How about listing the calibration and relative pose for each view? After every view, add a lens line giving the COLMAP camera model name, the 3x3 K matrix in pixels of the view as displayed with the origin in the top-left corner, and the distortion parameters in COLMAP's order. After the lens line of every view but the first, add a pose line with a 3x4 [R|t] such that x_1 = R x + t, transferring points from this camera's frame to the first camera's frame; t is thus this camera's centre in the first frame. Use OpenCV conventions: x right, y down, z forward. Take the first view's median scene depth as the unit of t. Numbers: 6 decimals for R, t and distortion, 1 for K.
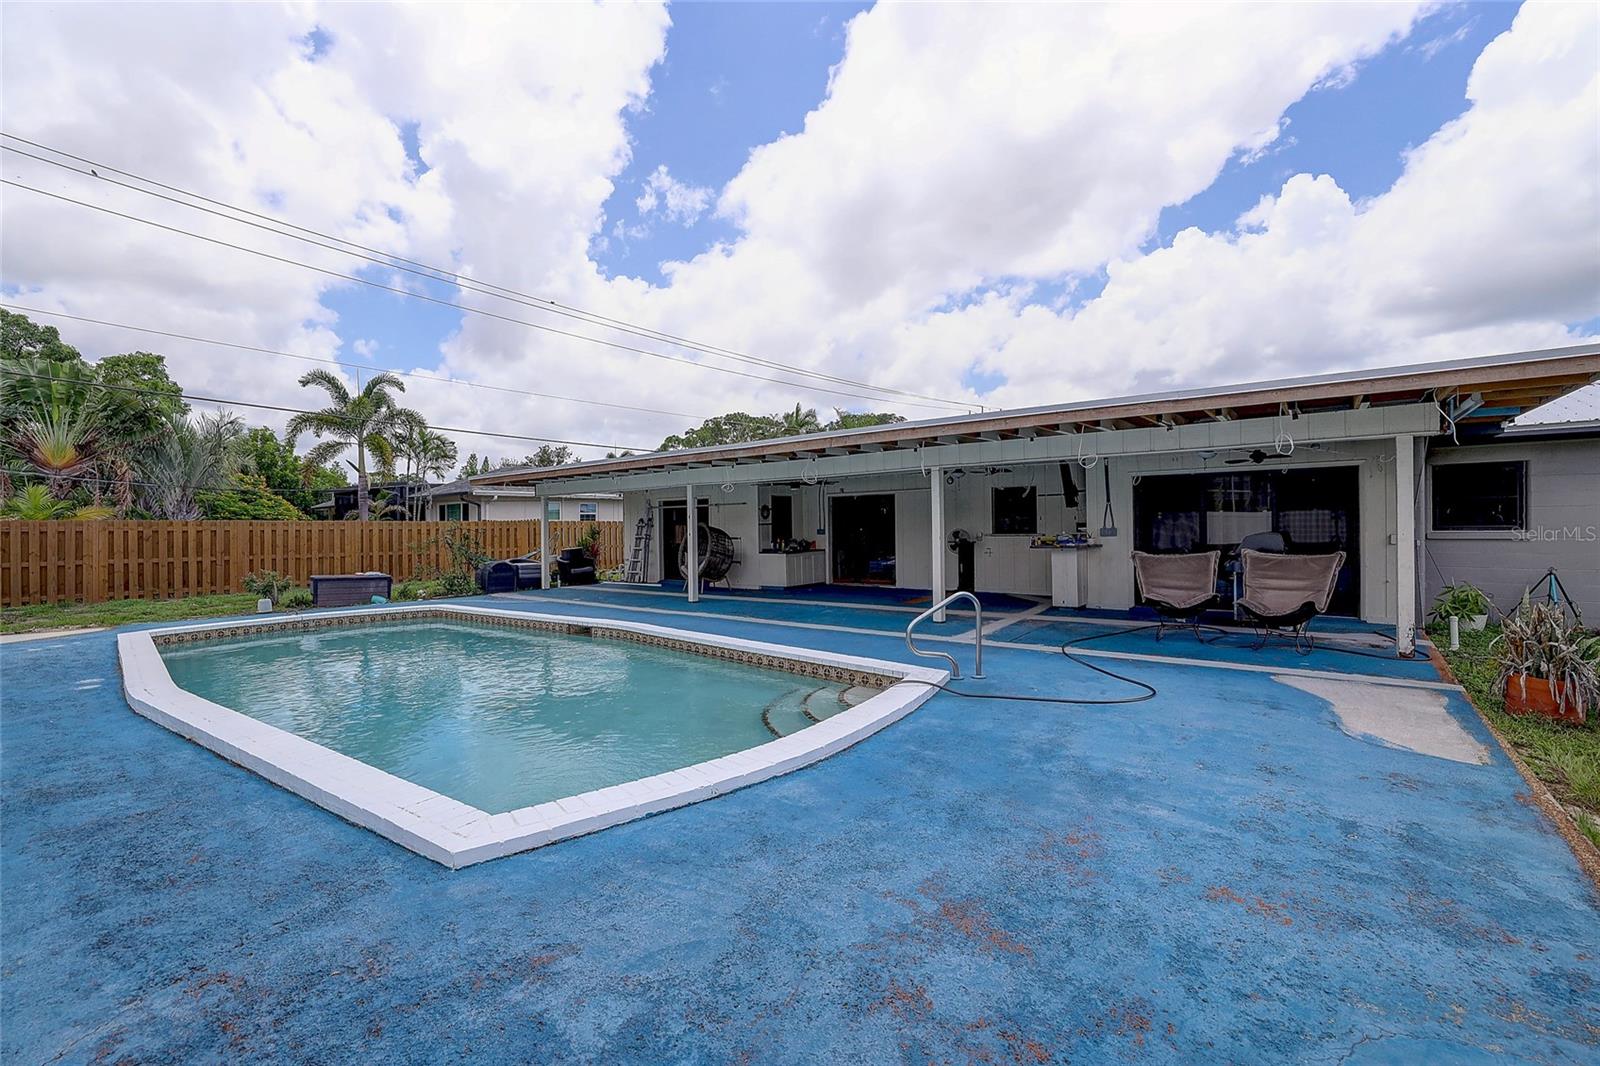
lens RADIAL K [[677.6, 0, 804.4], [0, 677.6, 529.7], [0, 0, 1]] dist [-0.004367, -0.000242]
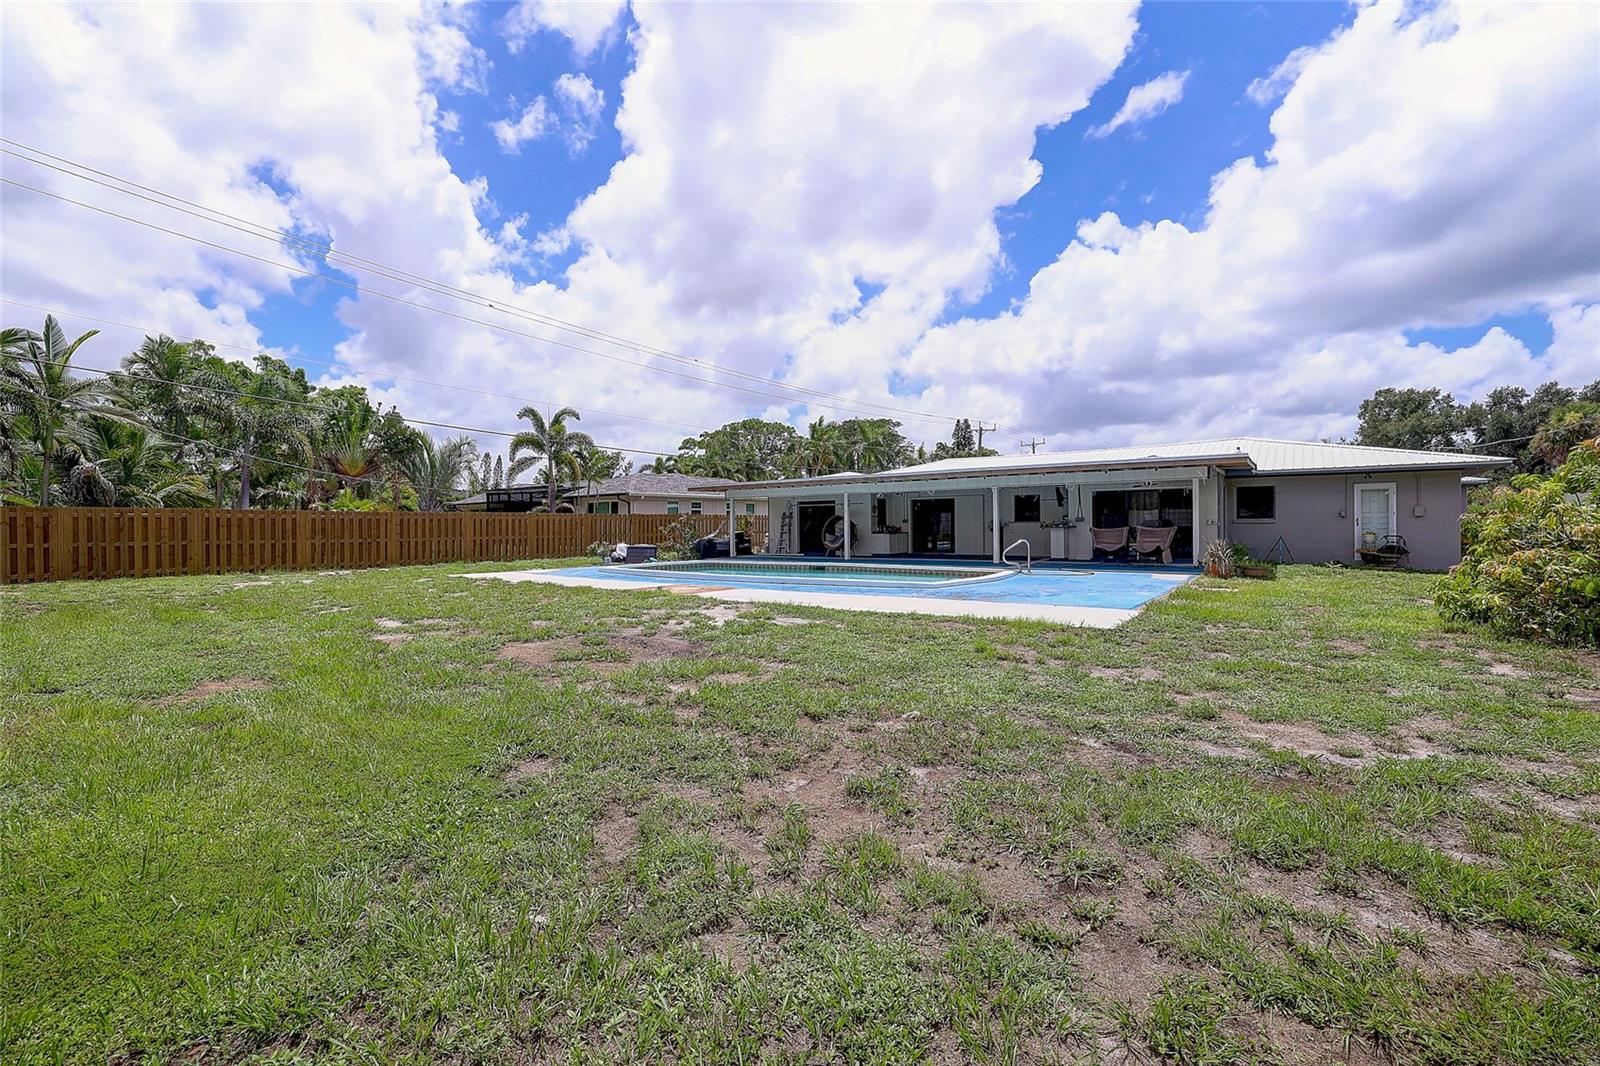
lens RADIAL K [[677.6, 0, 809.7], [0, 677.6, 526.9], [0, 0, 1]] dist [-0.004367, -0.000242]
pose [[0.999431, 0.002876, 0.033595, -0.257981], [-0.002863, 0.999996, -0.000418, 0.018021], [-0.033596, 0.000321, 0.999435, -0.605808]]
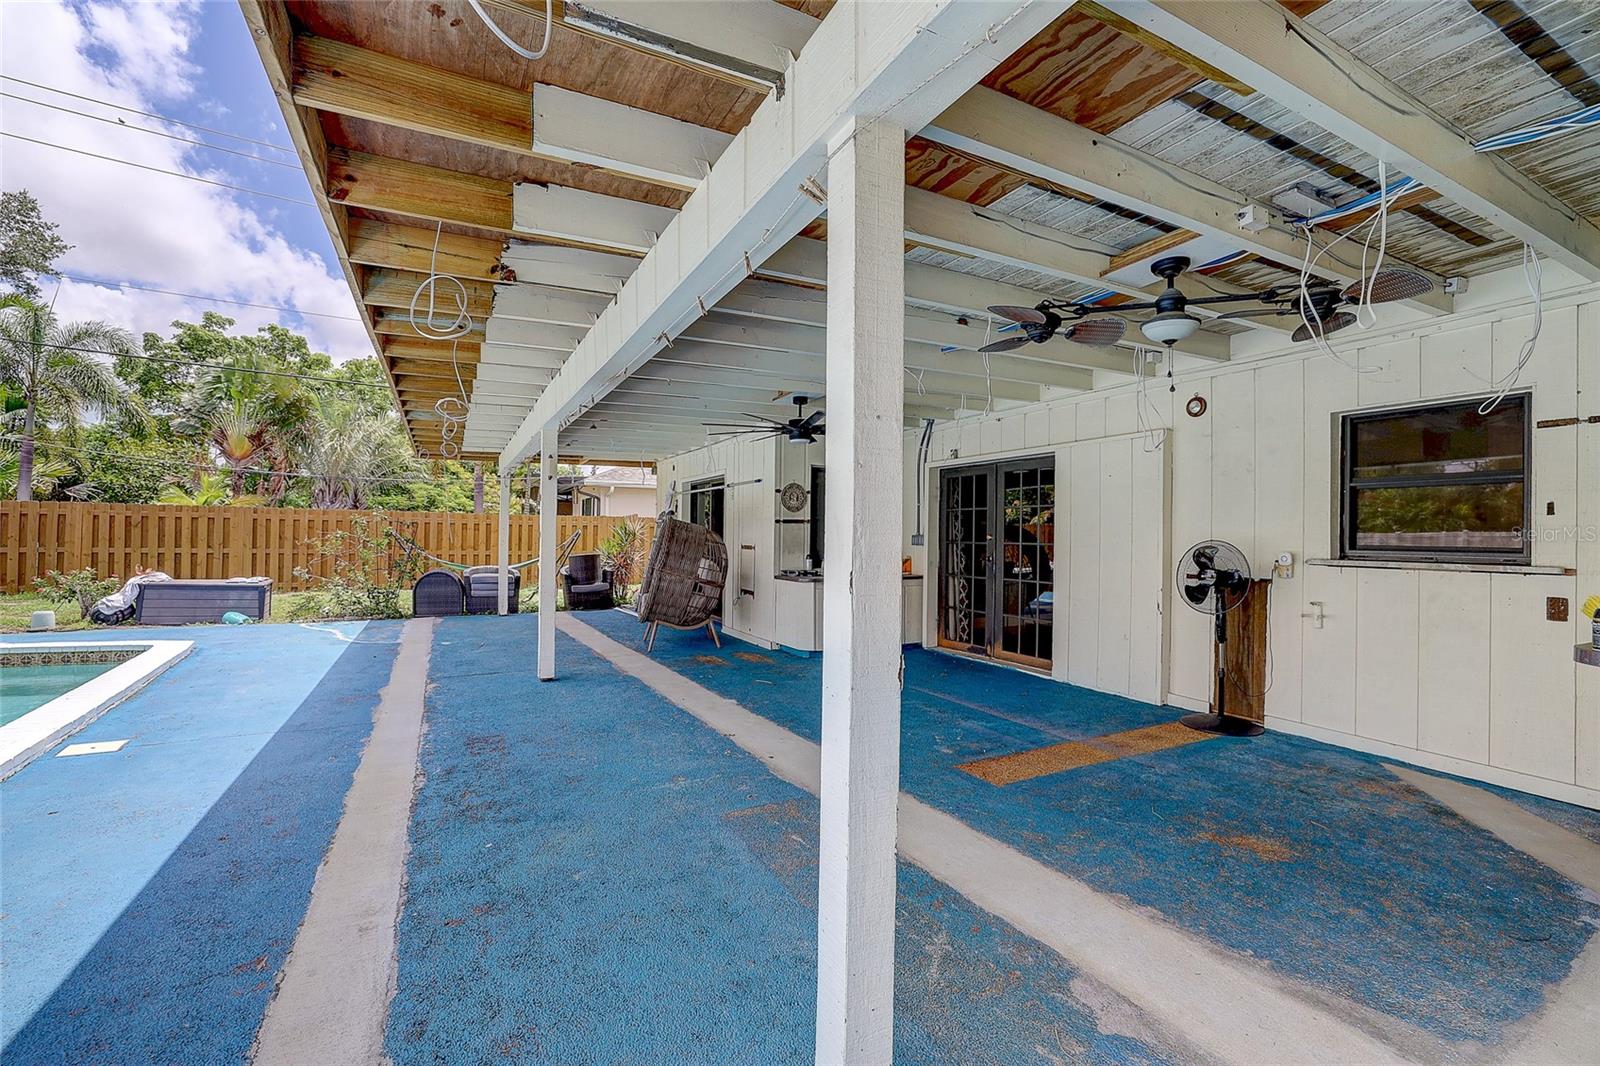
lens RADIAL K [[677.6, 0, 809.5], [0, 677.6, 532.8], [0, 0, 1]] dist [-0.004367, -0.000242]
pose [[0.901437, 0.022997, -0.432299, 0.170398], [-0.026897, 0.999634, -0.002908, 0.002016], [0.432074, 0.014249, 0.901726, 0.539082]]
